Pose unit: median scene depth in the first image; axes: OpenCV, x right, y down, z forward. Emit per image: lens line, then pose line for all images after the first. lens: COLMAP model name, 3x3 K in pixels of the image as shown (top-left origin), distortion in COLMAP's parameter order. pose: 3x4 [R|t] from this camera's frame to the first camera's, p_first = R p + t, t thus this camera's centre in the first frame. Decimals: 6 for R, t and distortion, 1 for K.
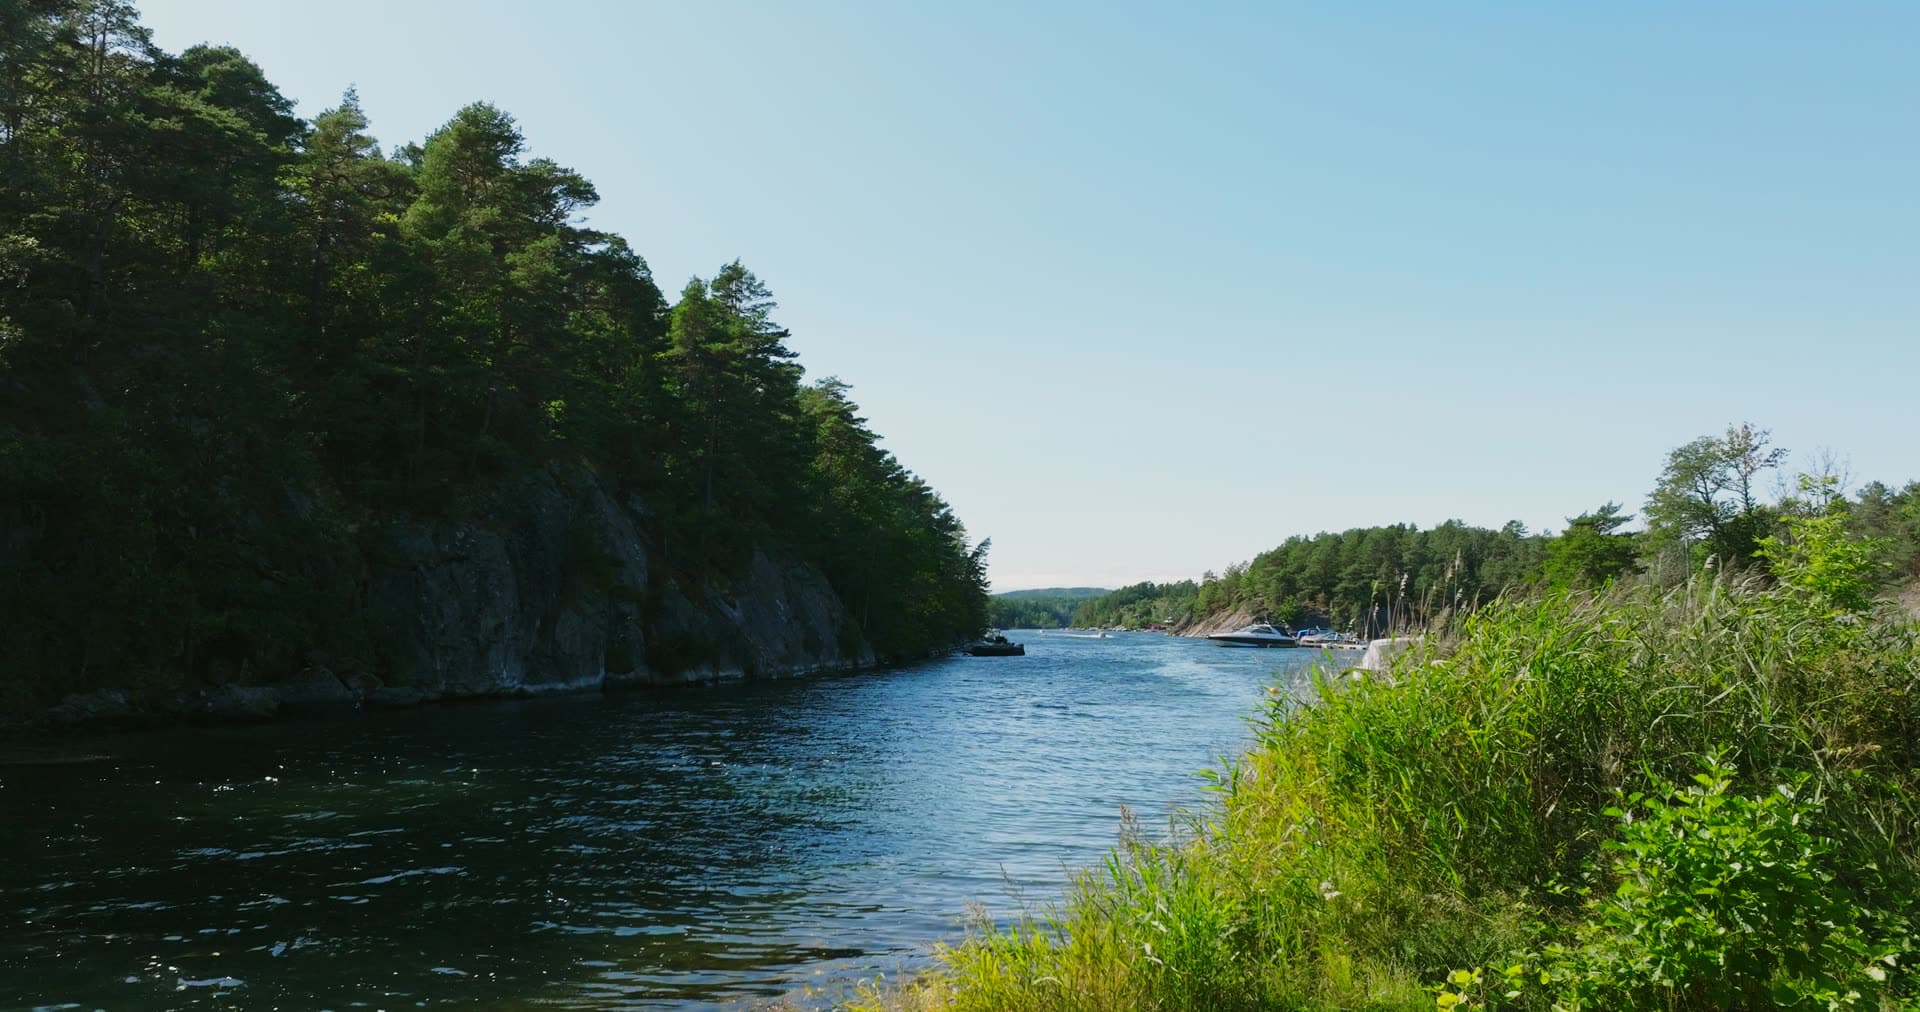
lens RADIAL K [[1358.8, 0, 956.3], [0, 1358.8, 511.9], [0, 0, 1]] dist [0.003148, 0.012704]
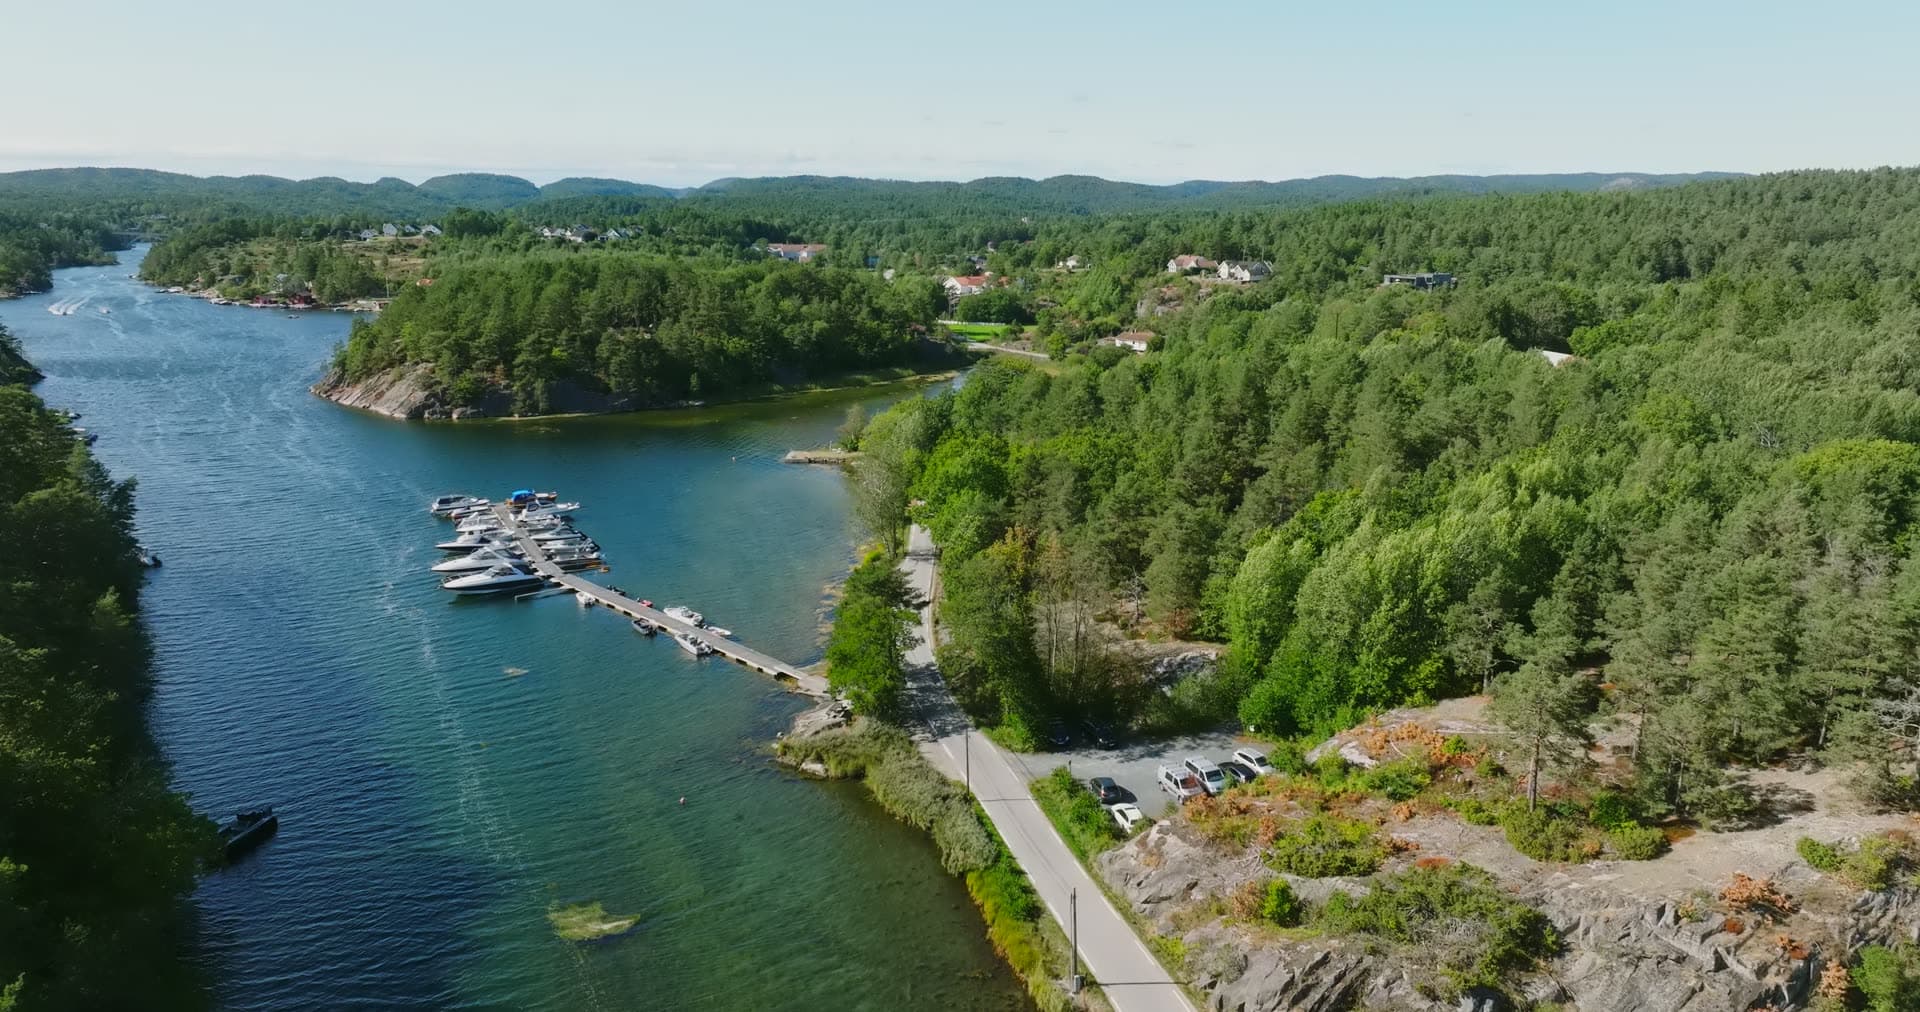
lens RADIAL K [[1358.8, 0, 966.3], [0, 1358.8, 508.9], [0, 0, 1]] dist [0.003148, 0.012704]
pose [[0.805570, -0.124446, 0.579284, -0.042773], [-0.055806, 0.957411, 0.283285, -0.192769], [-0.589866, -0.260534, 0.764317, 0.098482]]
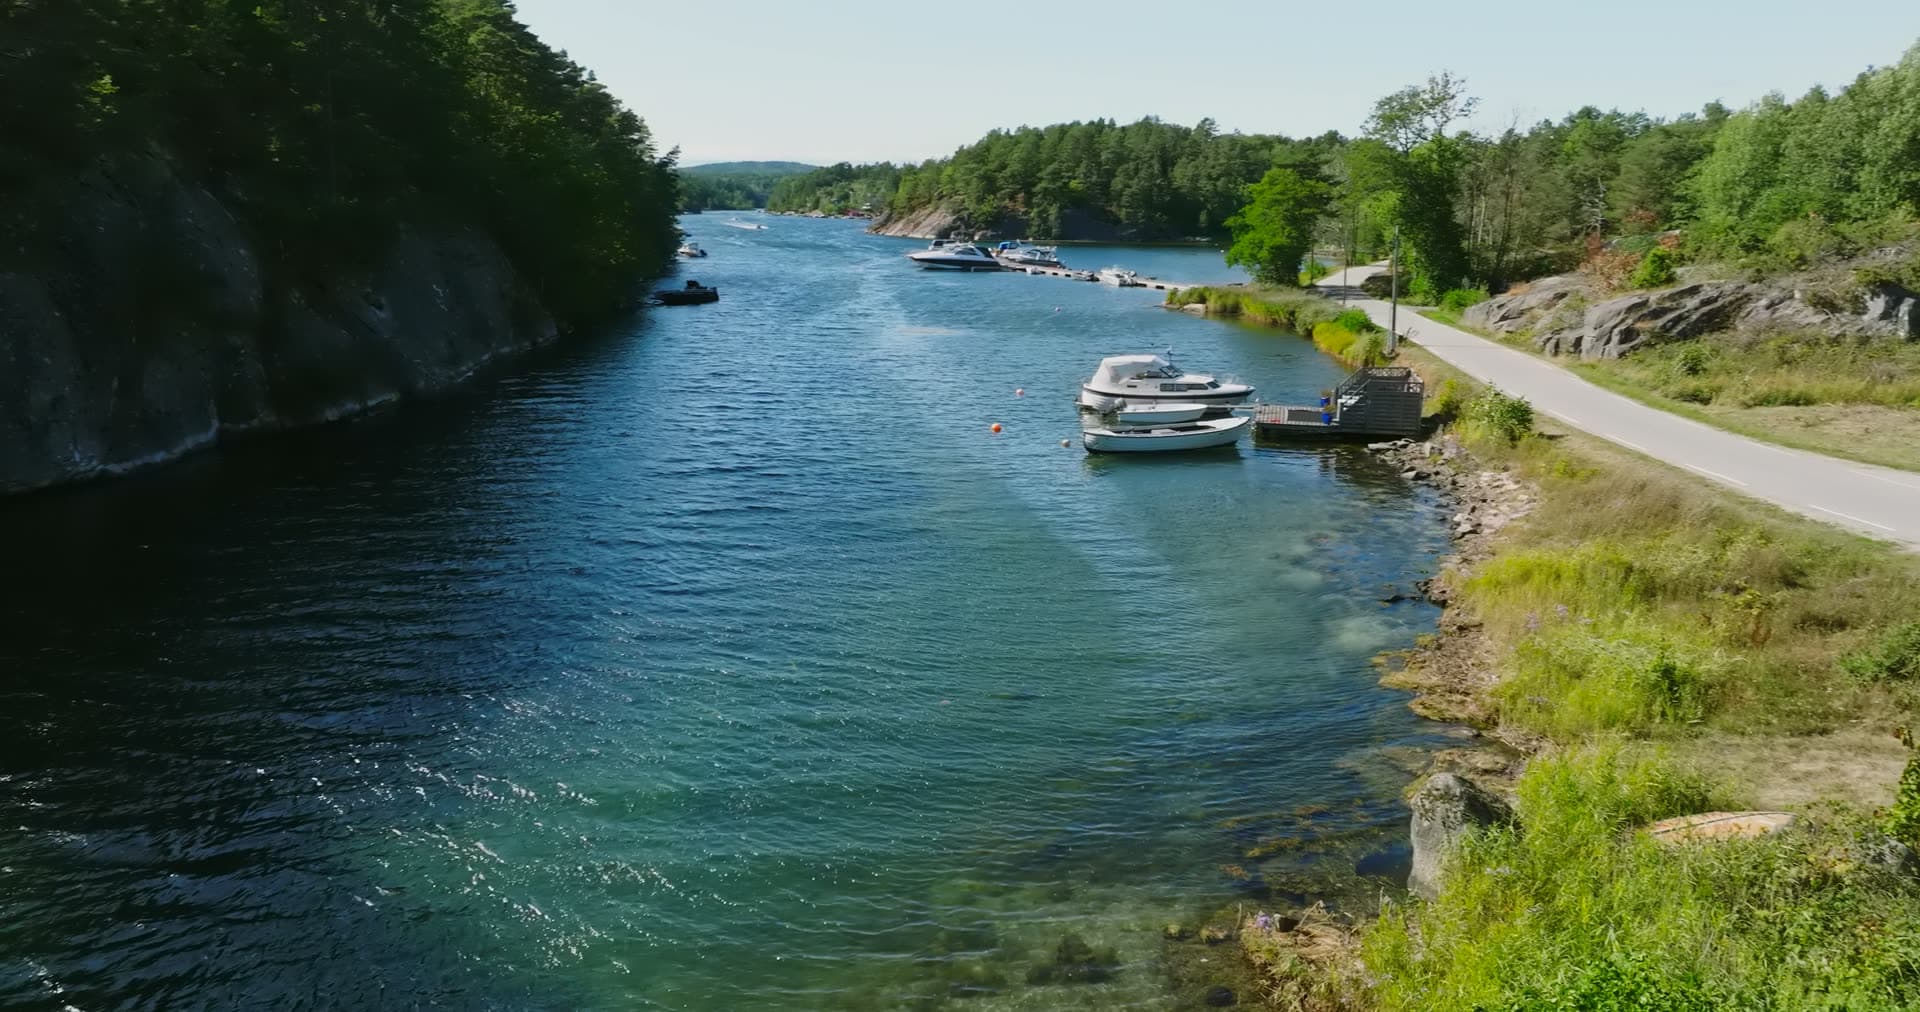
lens RADIAL K [[1358.8, 0, 964.2], [0, 1358.8, 513.6], [0, 0, 1]] dist [0.003148, 0.012704]
pose [[0.974664, -0.042184, 0.219662, 0.000302], [-0.026893, 0.952830, 0.302311, -0.024191], [-0.222053, -0.300559, 0.927554, 0.028153]]
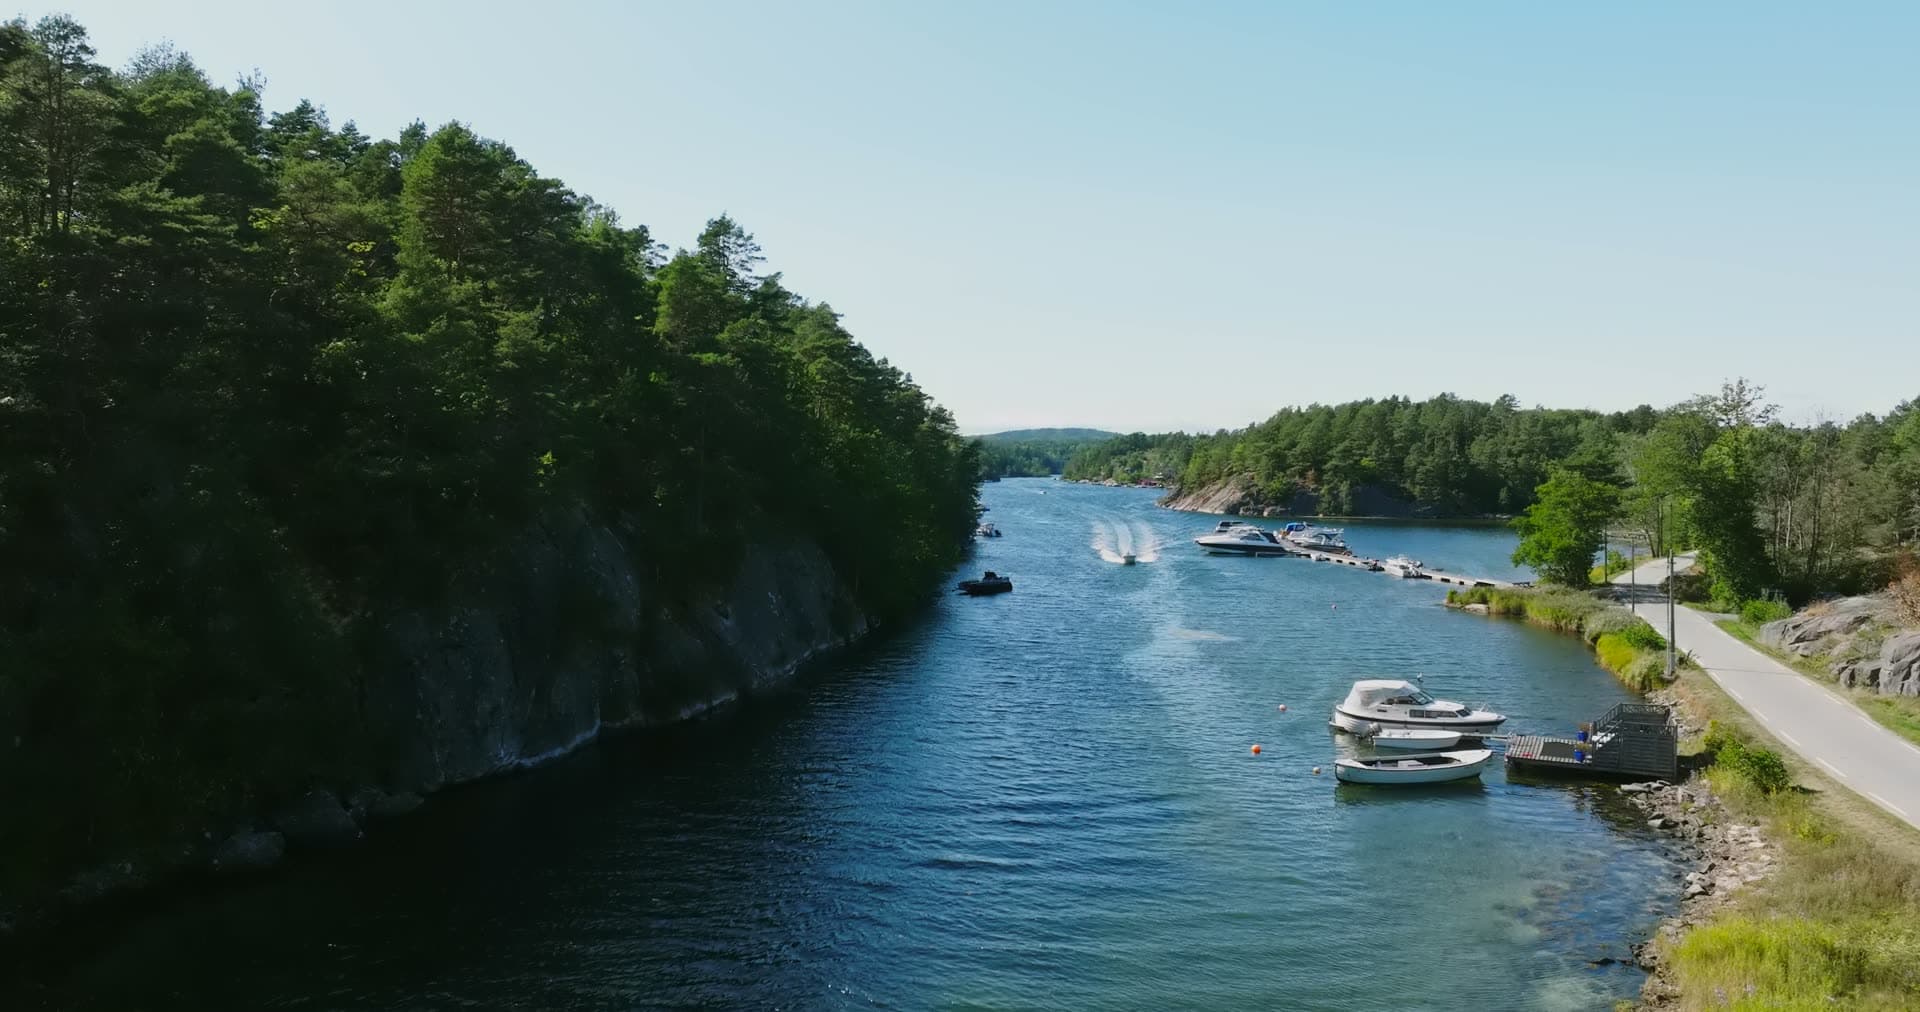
lens RADIAL K [[1358.8, 0, 959.2], [0, 1358.8, 519.5], [0, 0, 1]] dist [0.003148, 0.012704]
pose [[0.999942, 0.006581, 0.008475, 0.000144], [-0.007590, 0.992103, 0.125200, -0.041794], [-0.007584, -0.125257, 0.992095, 0.001785]]
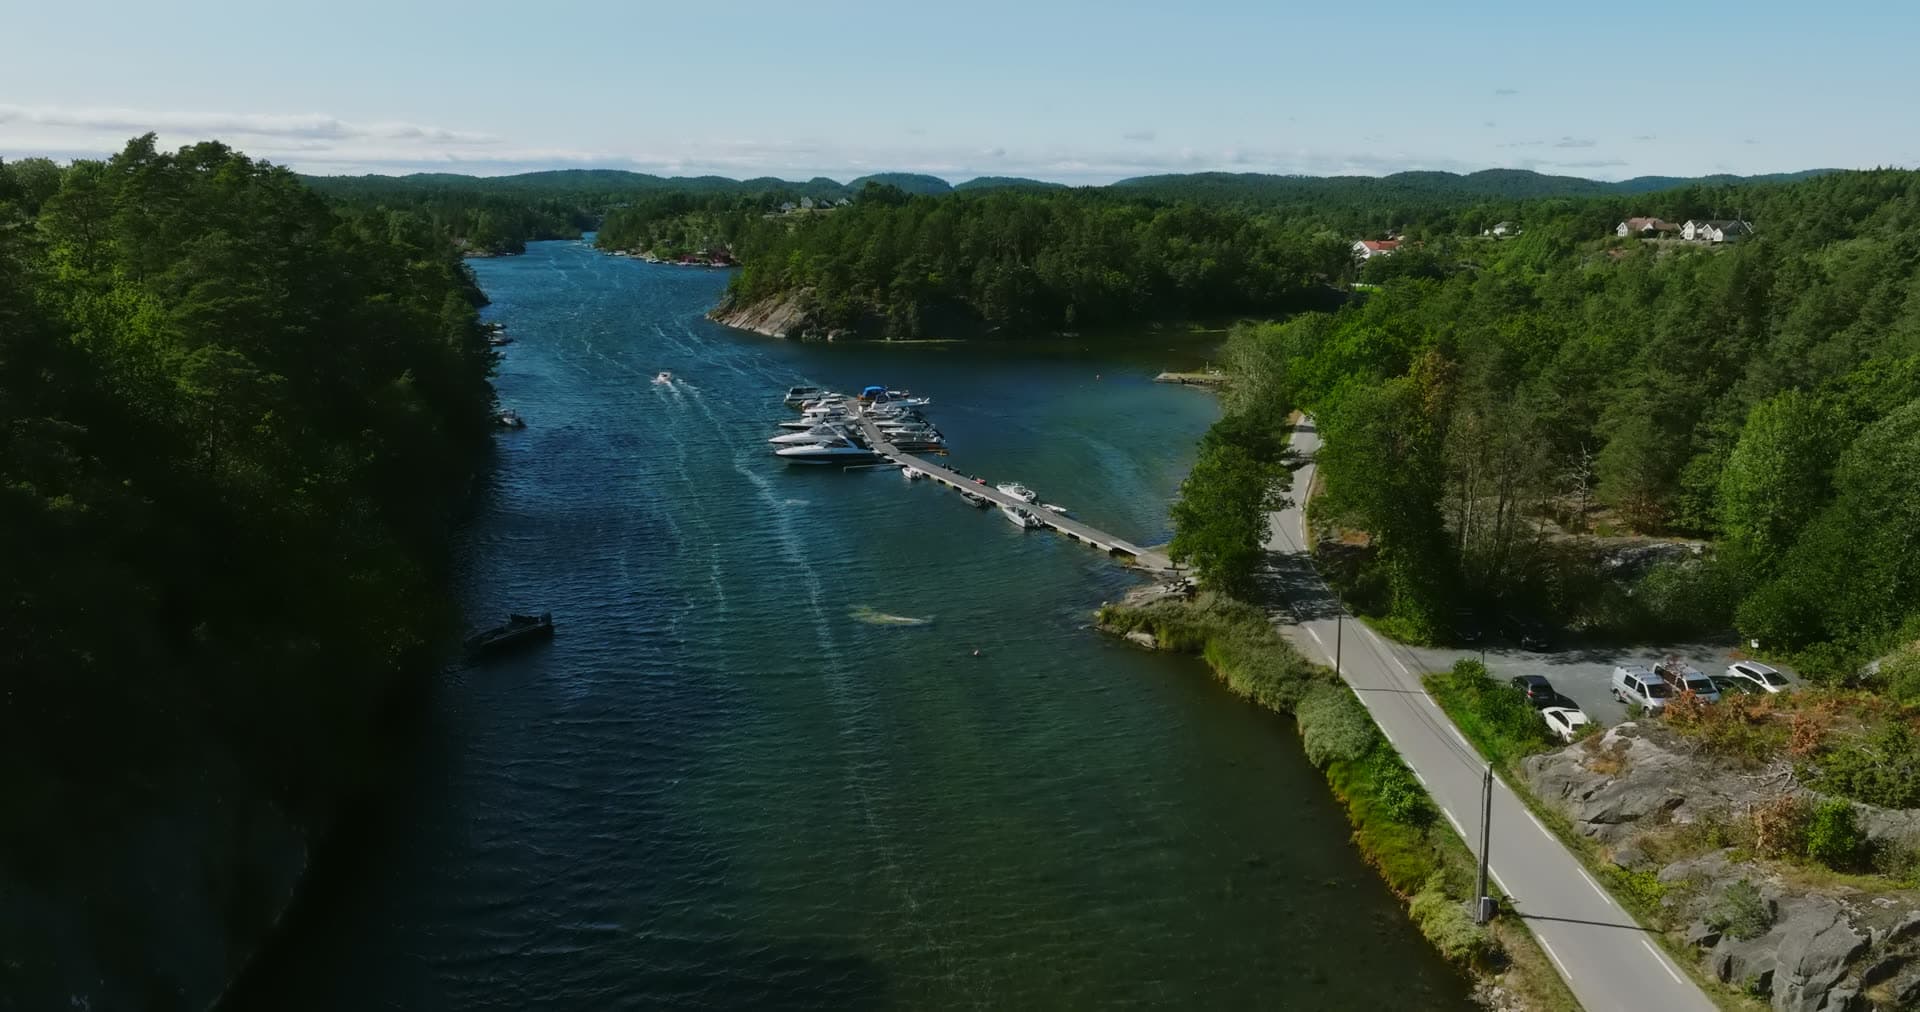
lens RADIAL K [[1358.8, 0, 960.0], [0, 1358.8, 513.1], [0, 0, 1]] dist [0.003148, 0.012704]
pose [[0.942406, -0.068743, 0.327330, 0.012854], [-0.033648, 0.954201, 0.297269, -0.105866], [-0.332774, -0.291163, 0.896931, 0.159725]]
